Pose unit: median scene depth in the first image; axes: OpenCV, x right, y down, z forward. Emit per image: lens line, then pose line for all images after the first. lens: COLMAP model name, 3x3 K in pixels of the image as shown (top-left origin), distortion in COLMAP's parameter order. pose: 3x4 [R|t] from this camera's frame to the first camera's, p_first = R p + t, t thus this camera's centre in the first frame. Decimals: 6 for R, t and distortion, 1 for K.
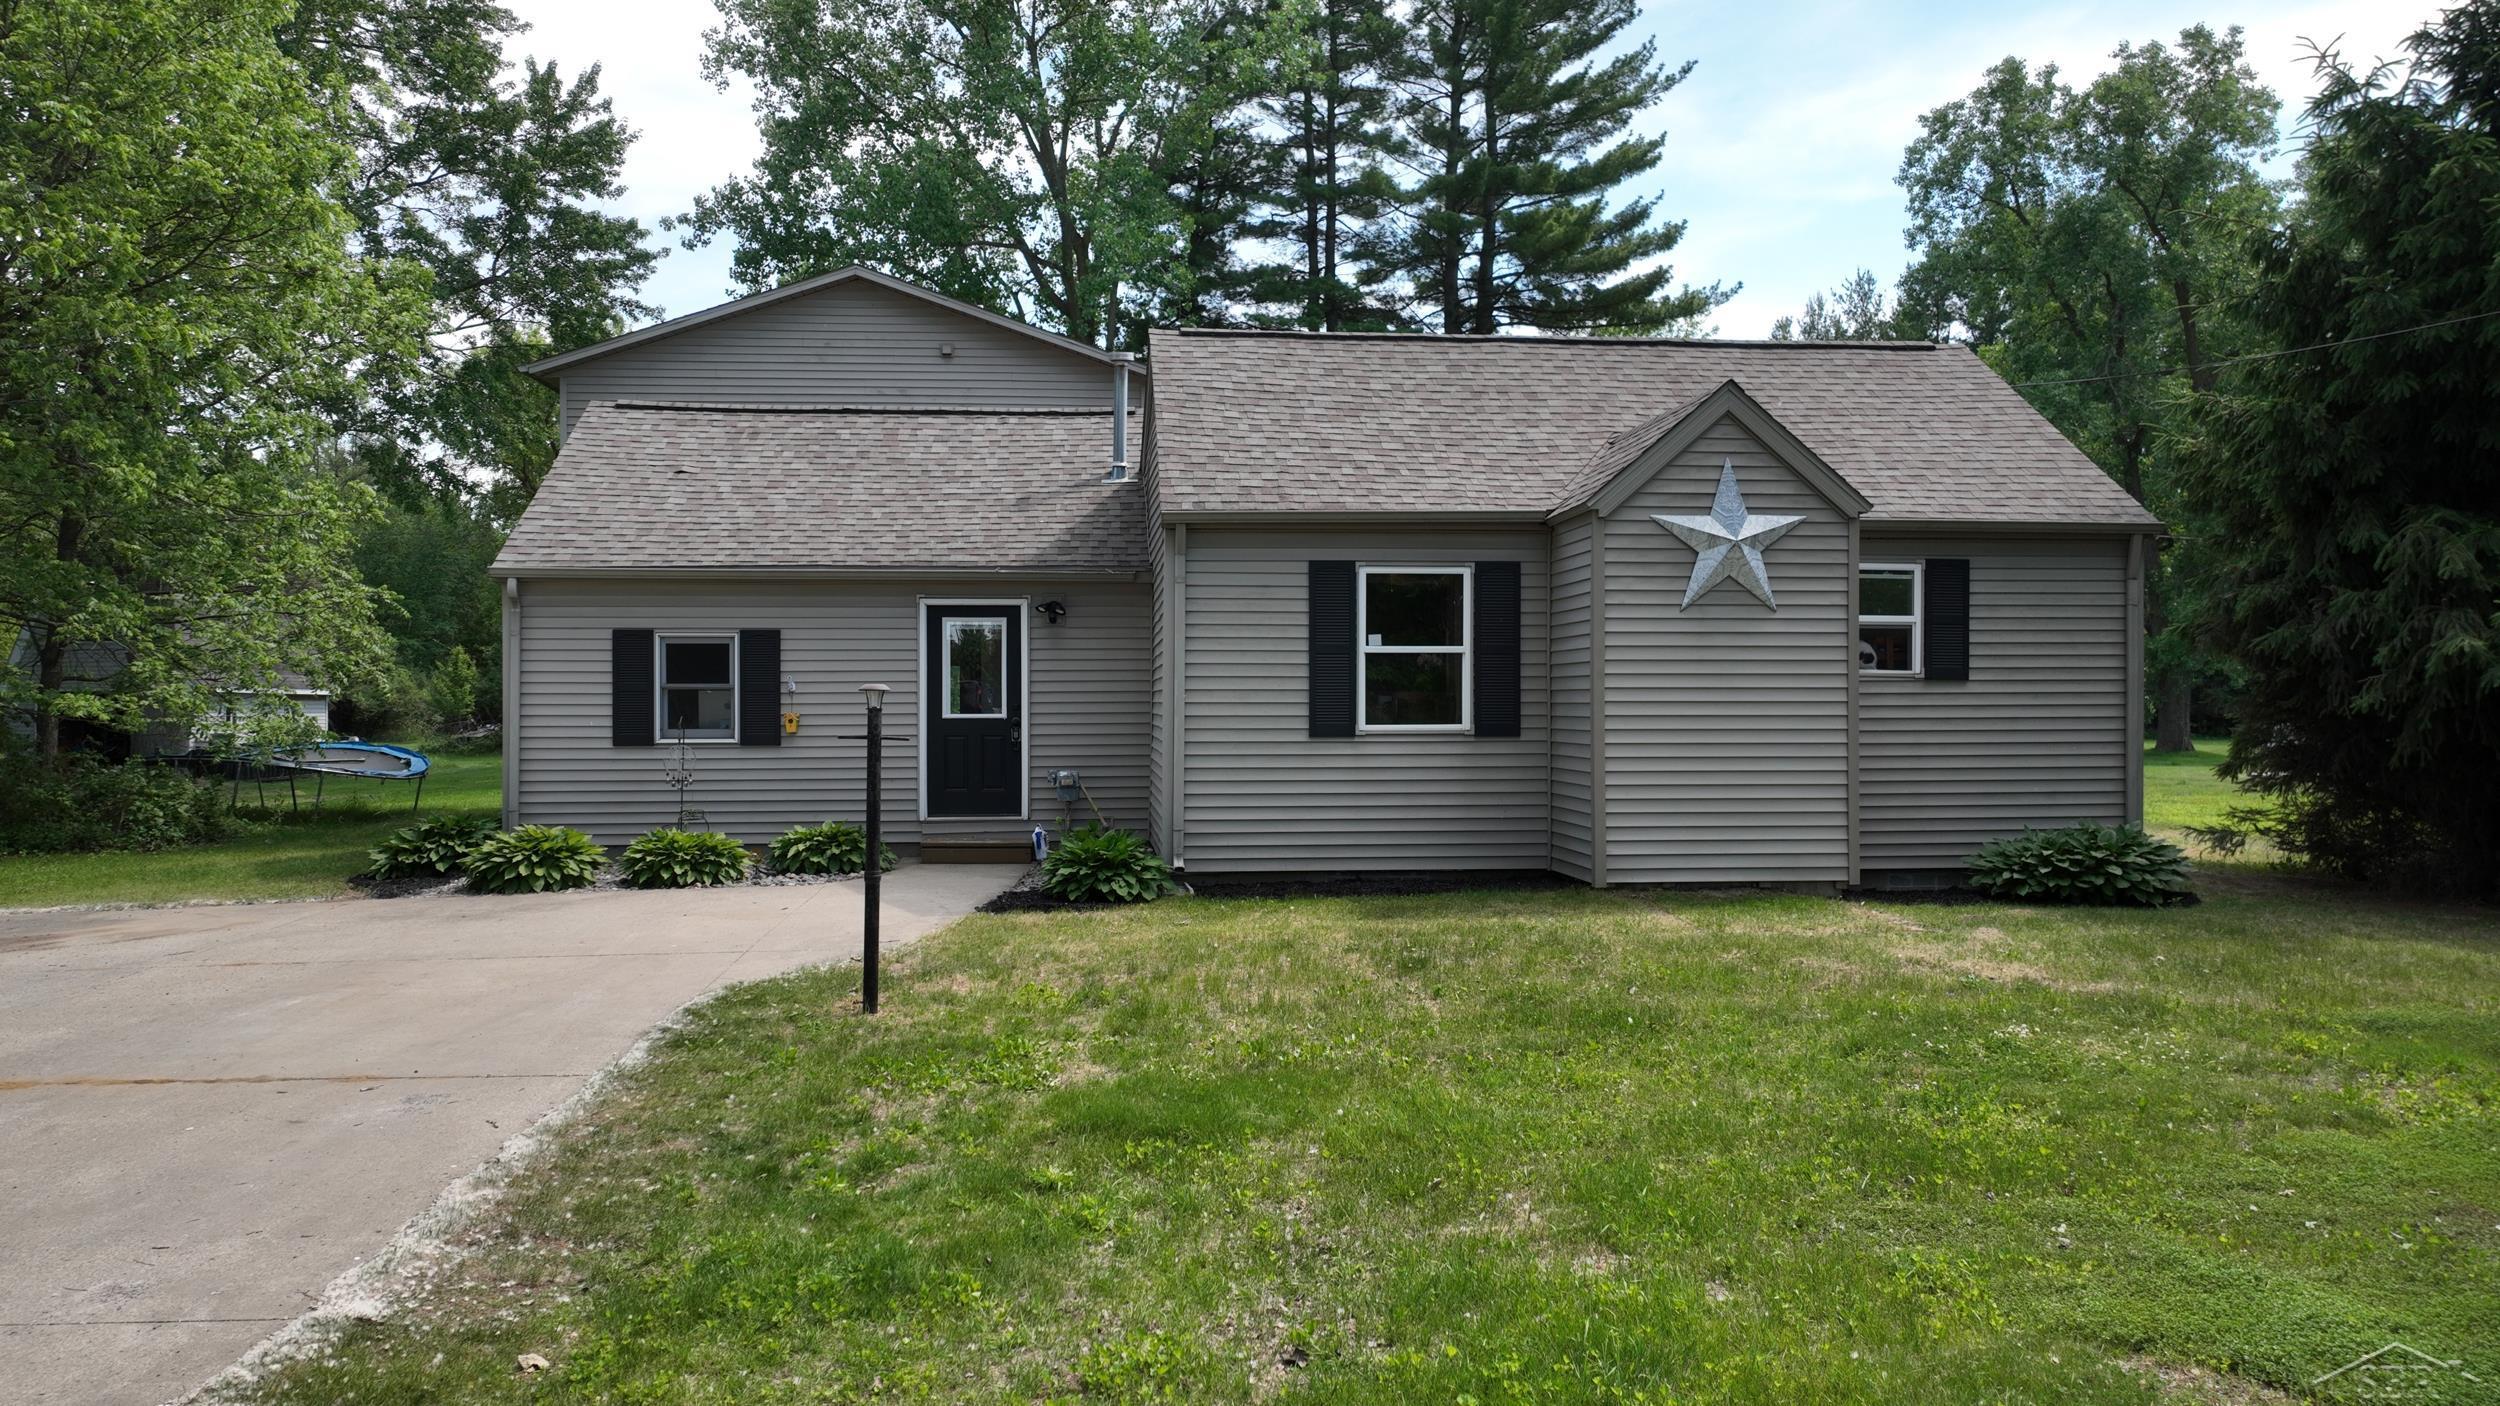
lens RADIAL K [[1775.0, 0, 1250.0], [0, 1775.0, 703.0], [0, 0, 1]] dist [0.004553, -0.003216]
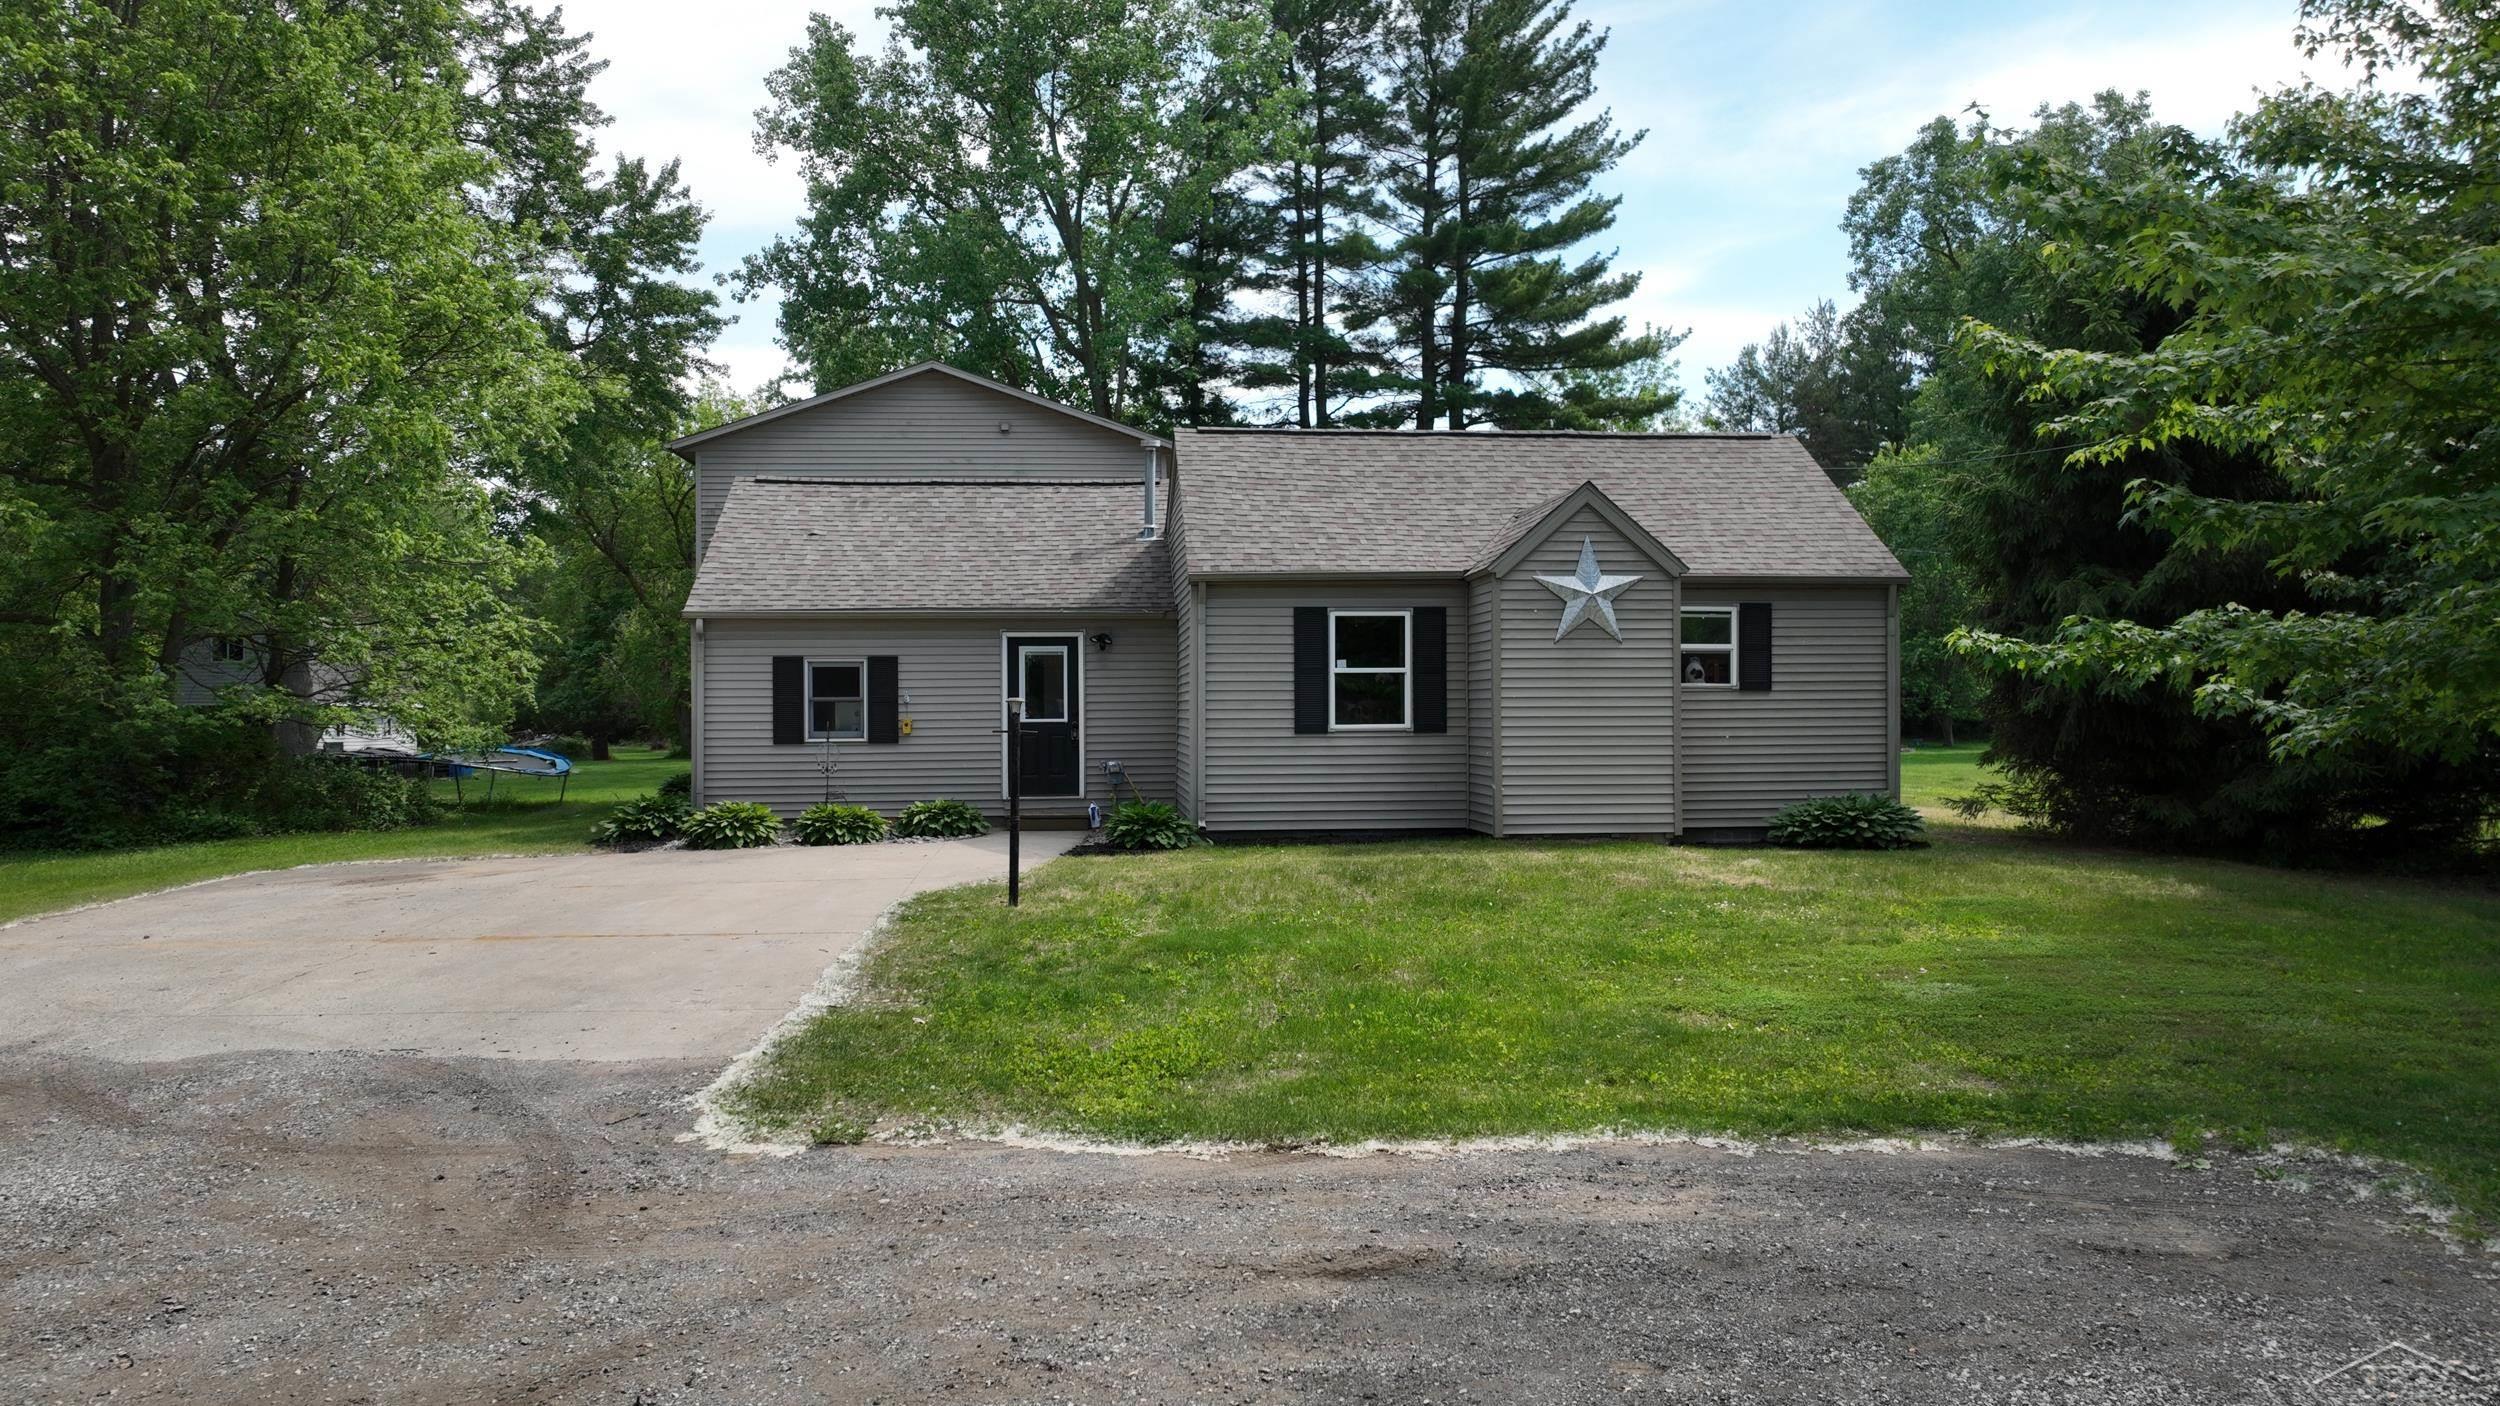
lens RADIAL K [[1789.3, 0, 1250.0], [0, 1789.3, 703.0], [0, 0, 1]] dist [0.000165, 0.000054]
pose [[0.999987, -0.004606, 0.002237, -0.004091], [0.004617, 0.999977, -0.004944, 0.001649], [-0.002214, 0.004955, 0.999985, -0.340485]]
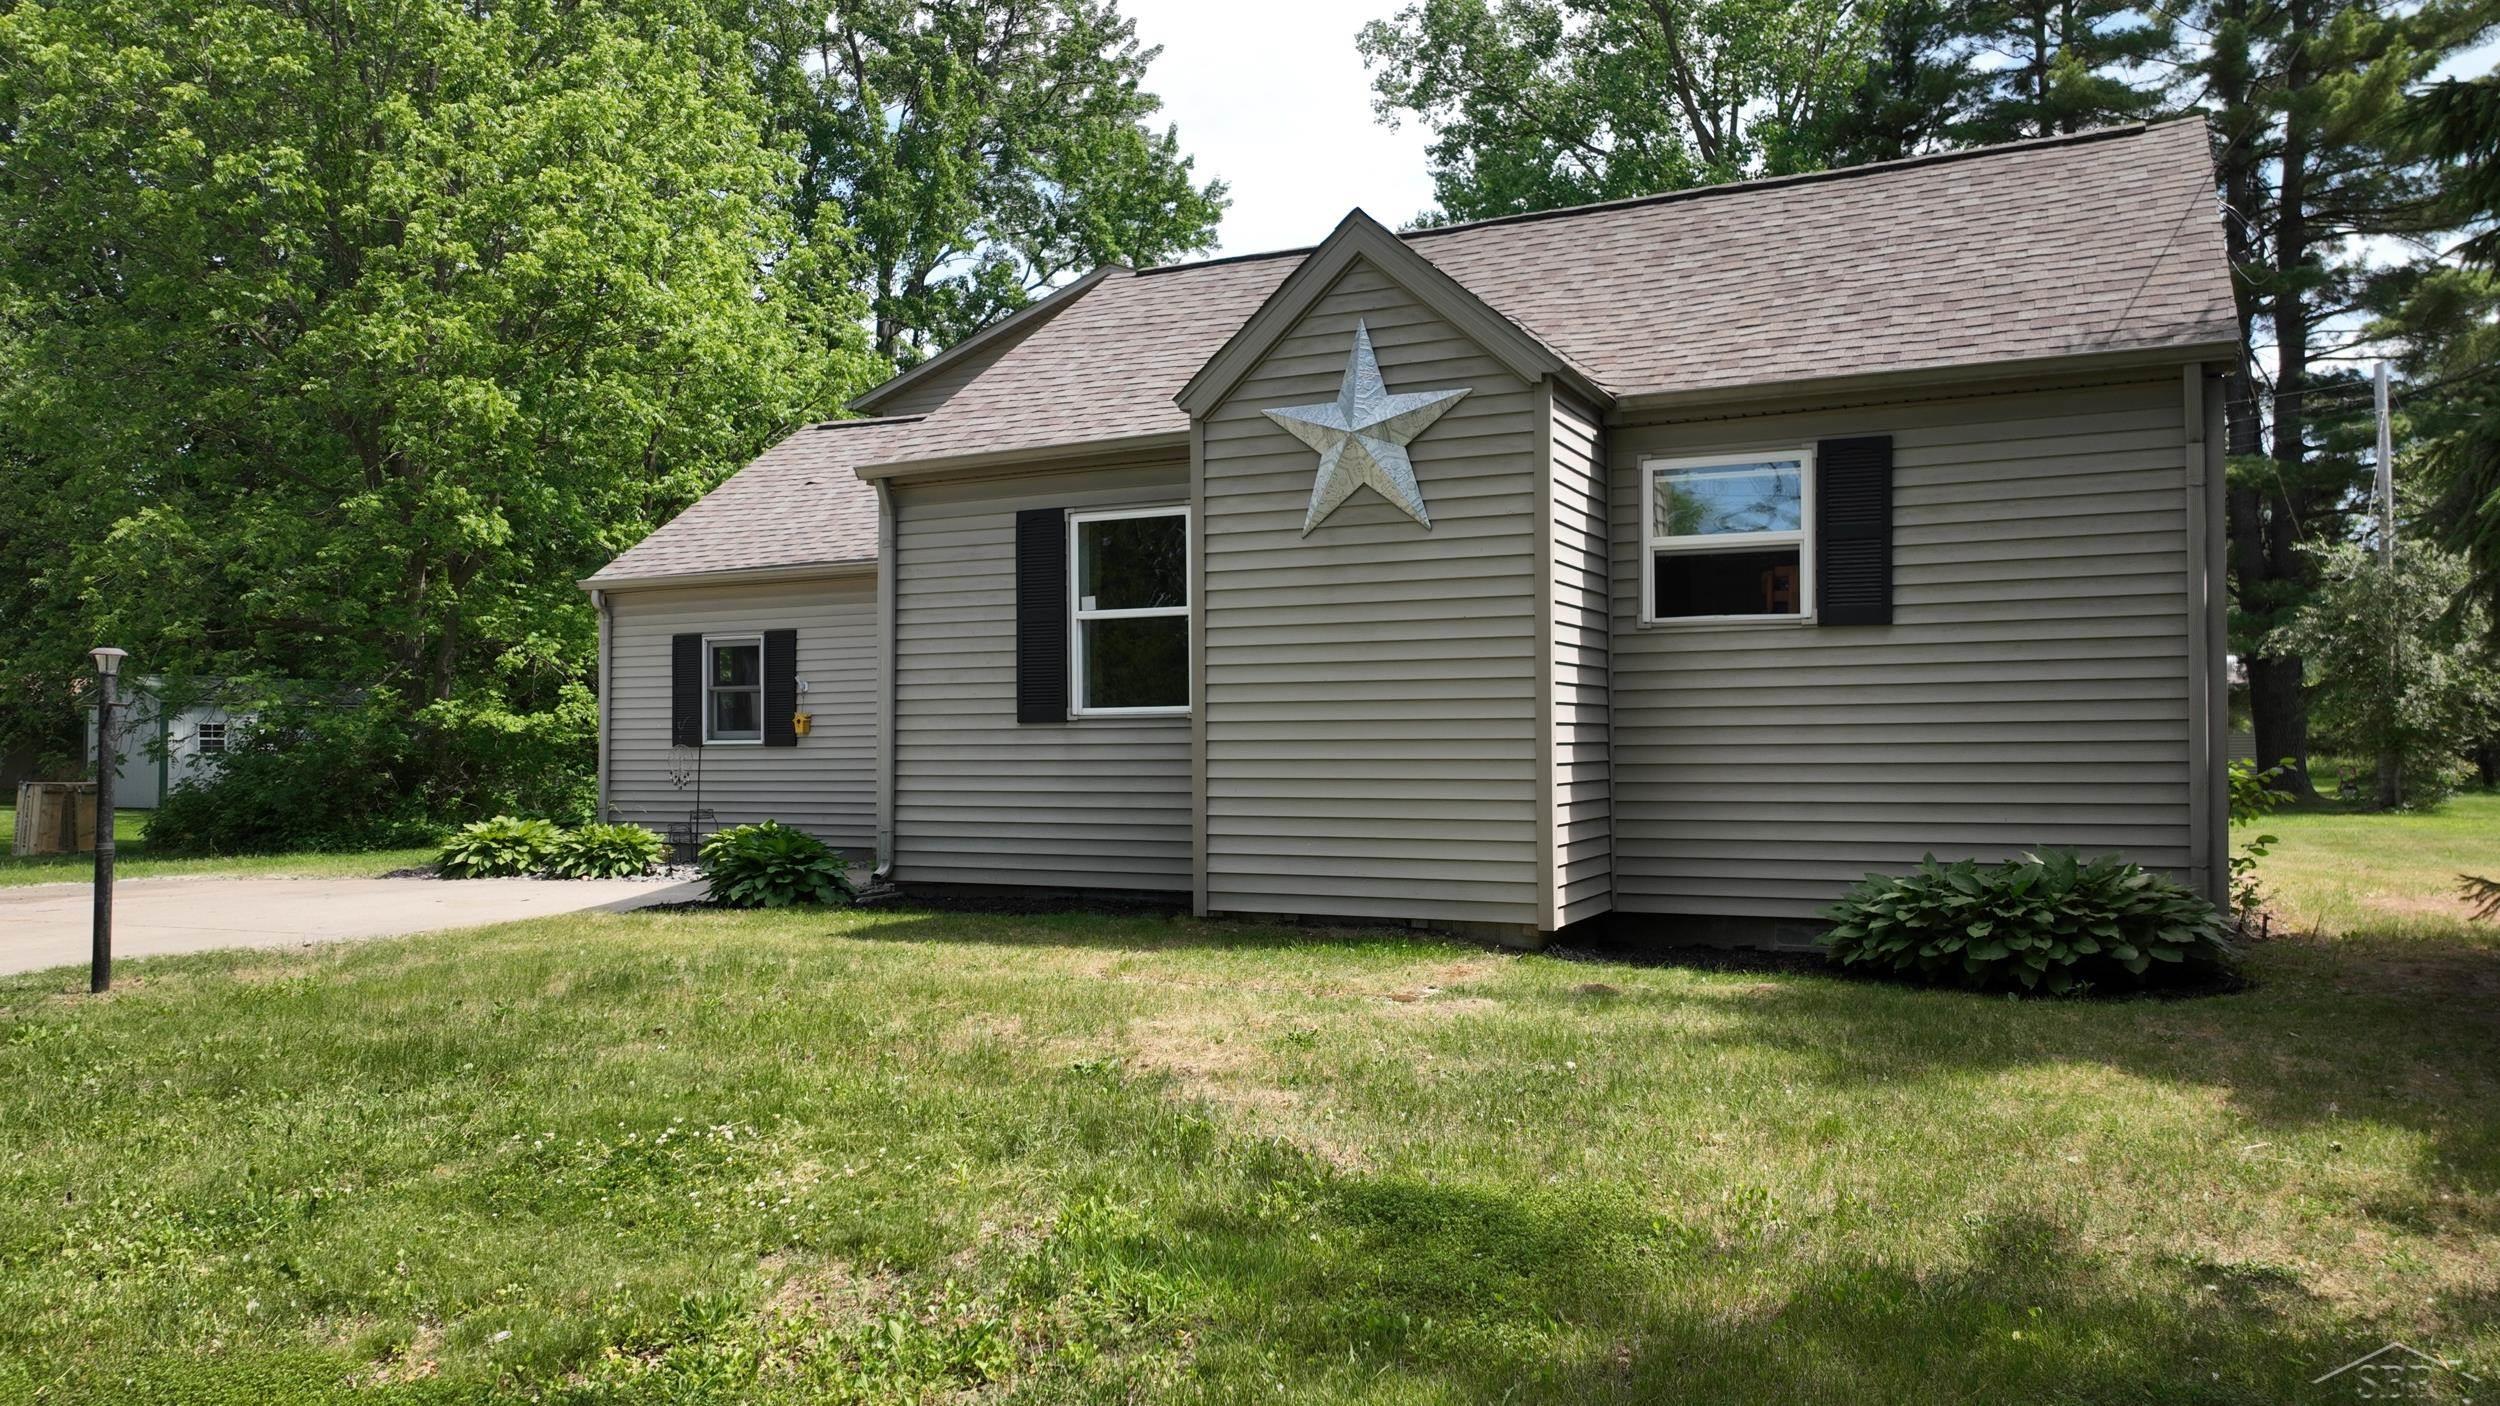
lens RADIAL K [[1764.7, 0, 1250.0], [0, 1764.7, 703.0], [0, 0, 1]] dist [0.006467, 0.005015]
pose [[0.850466, -0.017090, -0.525752, 0.469548], [0.003743, 0.999643, -0.026439, 0.026829], [0.526016, 0.020518, 0.850227, 0.297082]]
